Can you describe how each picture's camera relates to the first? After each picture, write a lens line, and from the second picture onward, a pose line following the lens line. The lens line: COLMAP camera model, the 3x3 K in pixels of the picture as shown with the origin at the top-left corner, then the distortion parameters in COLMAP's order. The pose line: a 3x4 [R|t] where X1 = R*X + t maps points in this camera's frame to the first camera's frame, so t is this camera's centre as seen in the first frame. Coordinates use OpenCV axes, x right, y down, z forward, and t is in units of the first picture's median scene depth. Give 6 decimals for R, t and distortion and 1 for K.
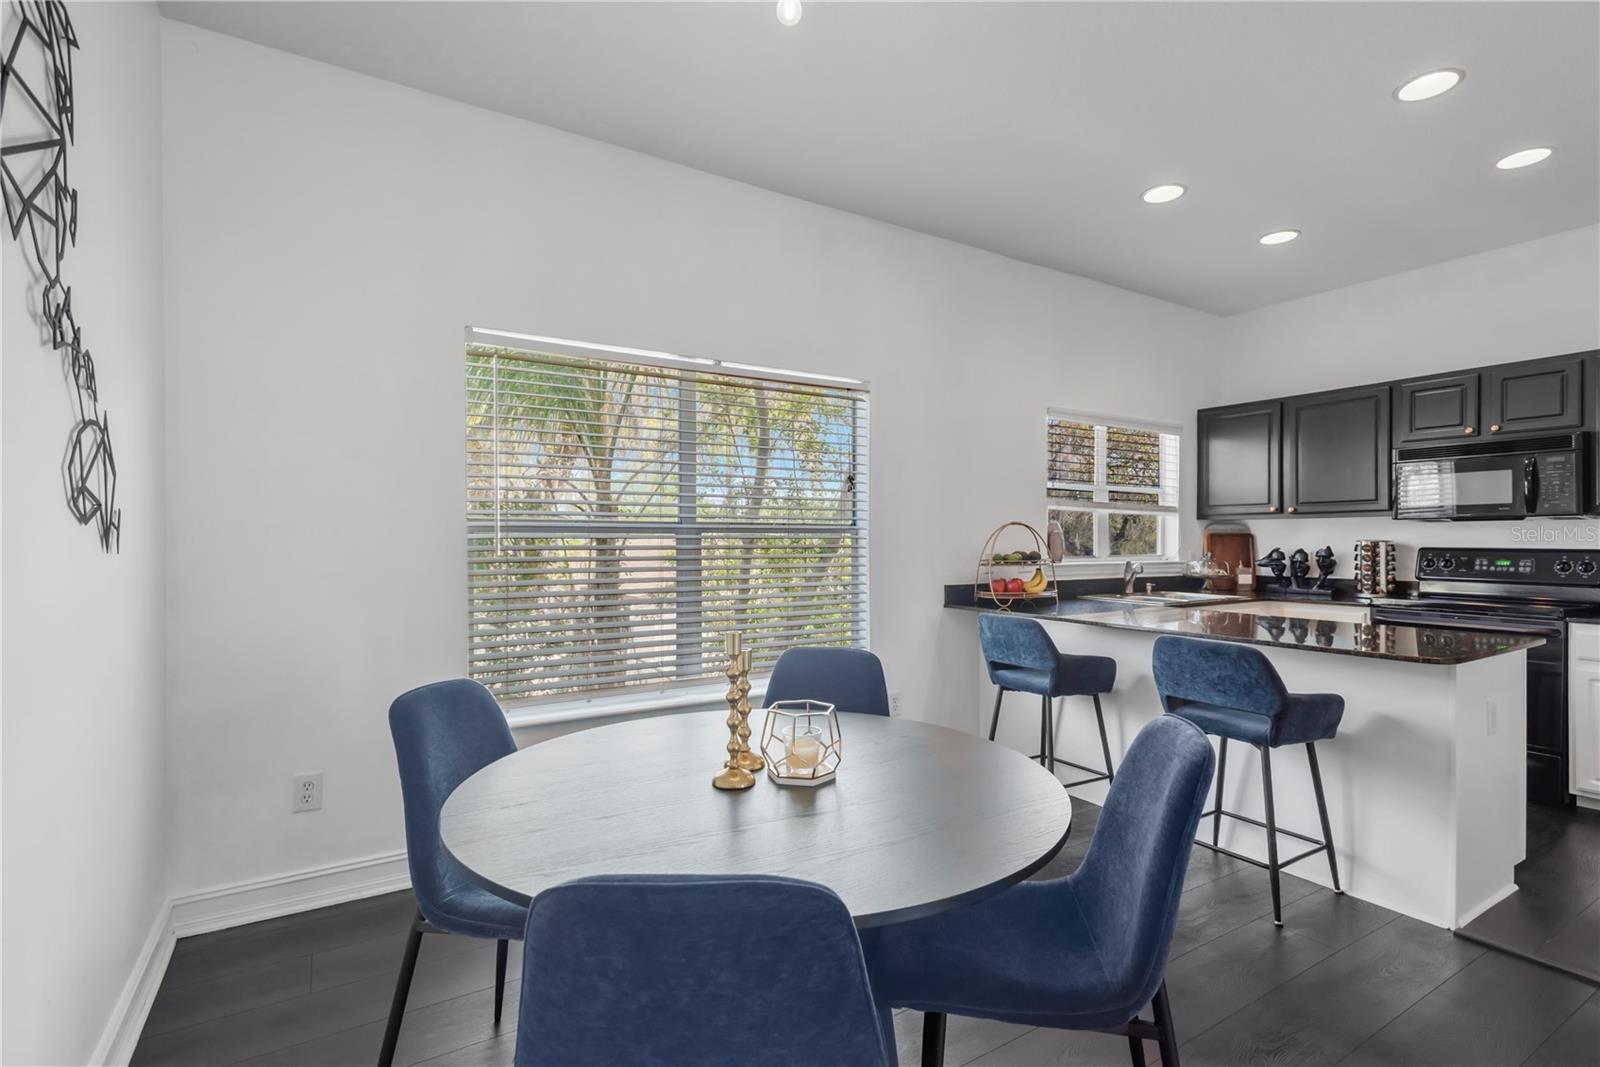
lens RADIAL K [[746.1, 0, 811.4], [0, 746.1, 541.5], [0, 0, 1]] dist [0.016900, -0.004704]
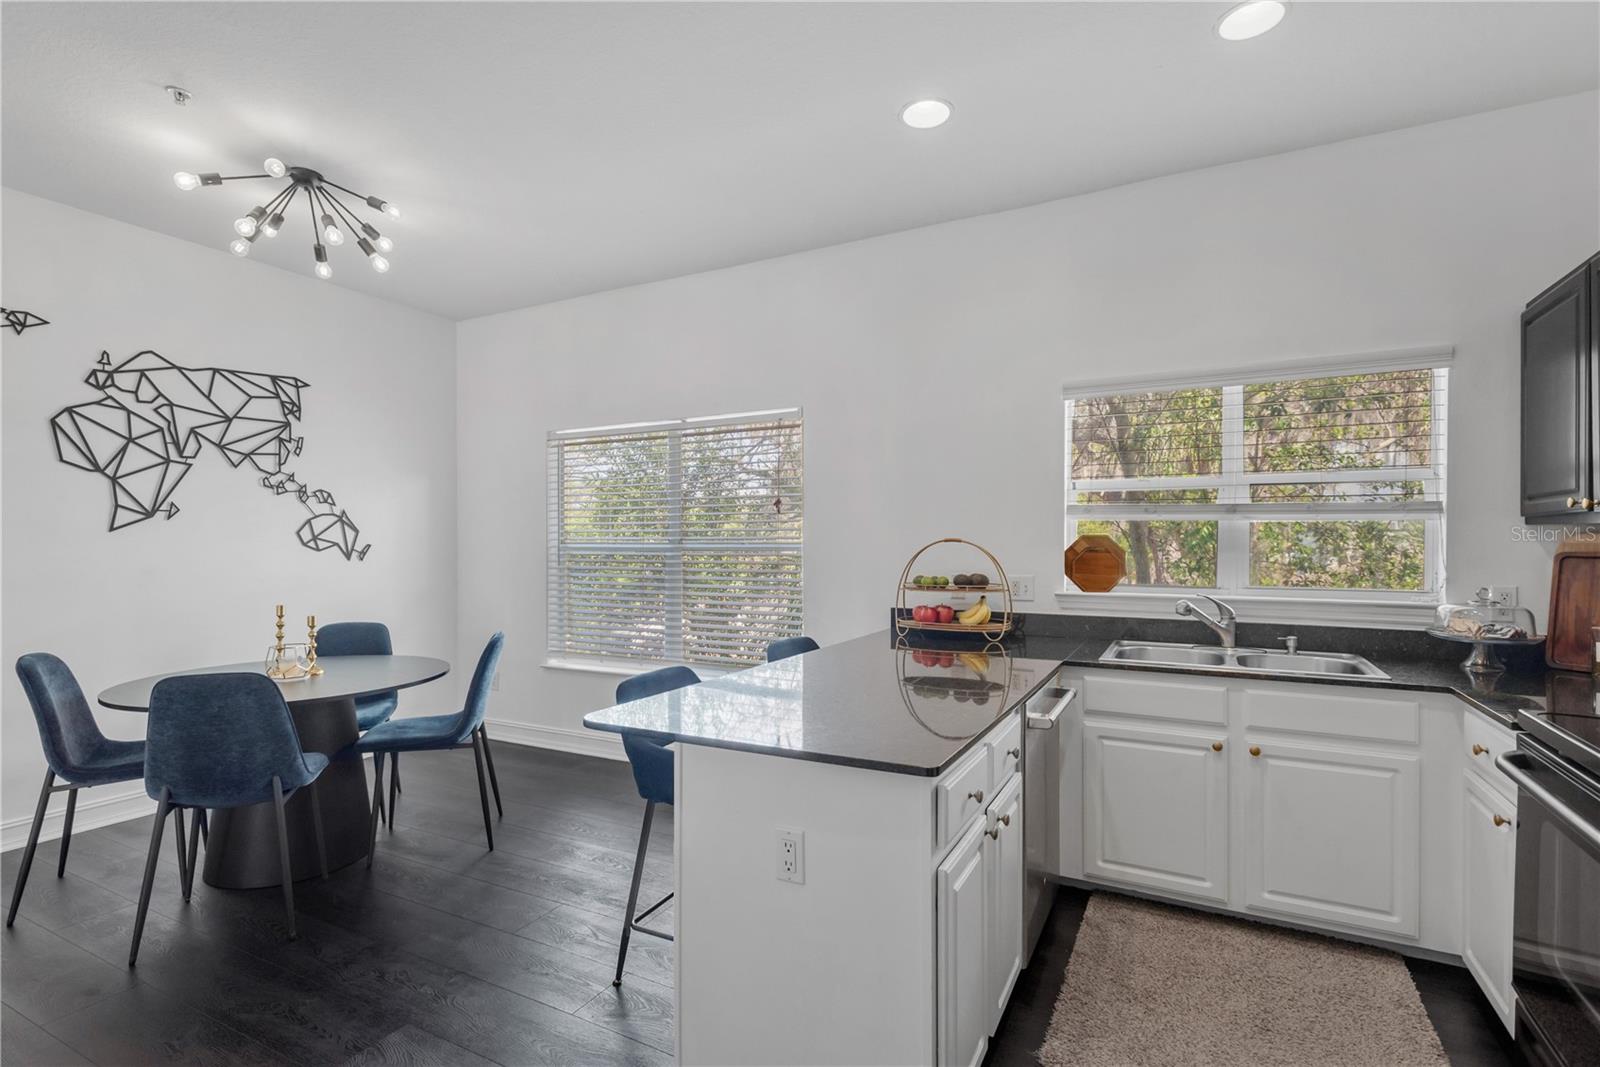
lens RADIAL K [[746.1, 0, 838.4], [0, 746.1, 537.9], [0, 0, 1]] dist [0.016900, -0.004704]
pose [[0.518979, -0.003219, -0.854781, 0.790974], [0.000327, 0.999994, -0.003567, -0.020702], [0.854787, 0.001571, 0.518977, 0.388464]]
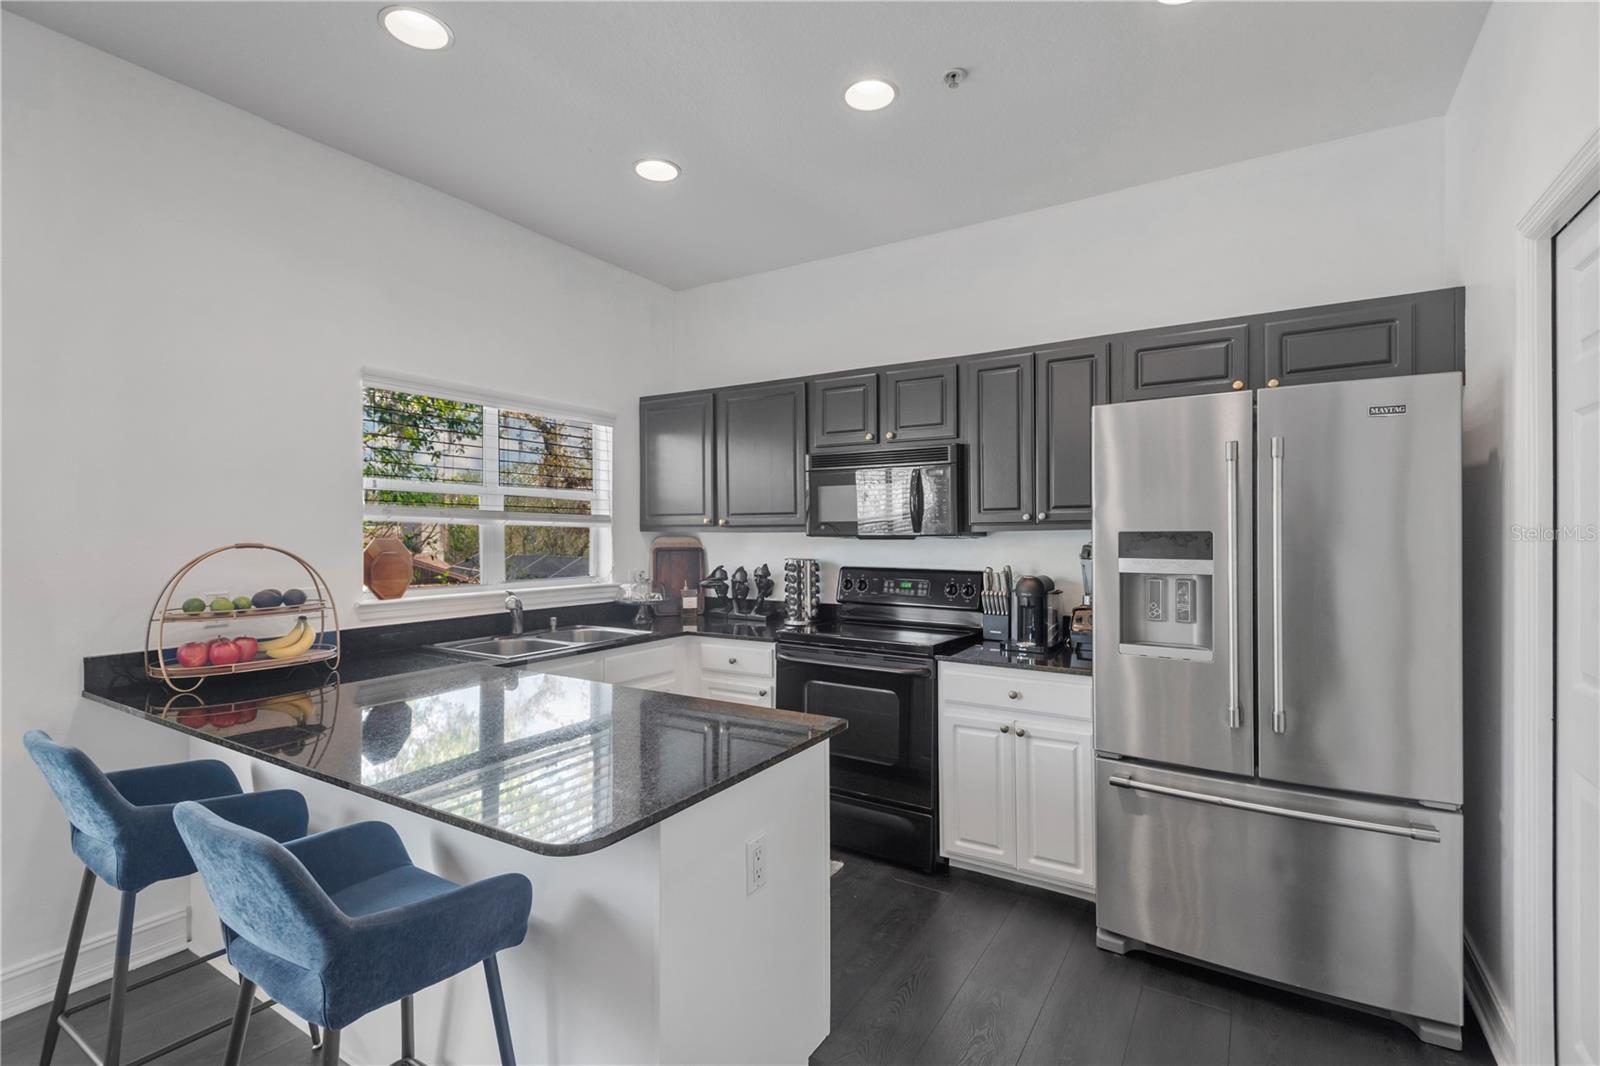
lens RADIAL K [[746.1, 0, 792.1], [0, 746.1, 524.9], [0, 0, 1]] dist [0.016900, -0.004704]
pose [[0.901228, 0.003640, 0.433329, 0.348634], [0.002320, 0.999910, -0.013225, -0.027853], [-0.433338, 0.012924, 0.901139, 0.214713]]
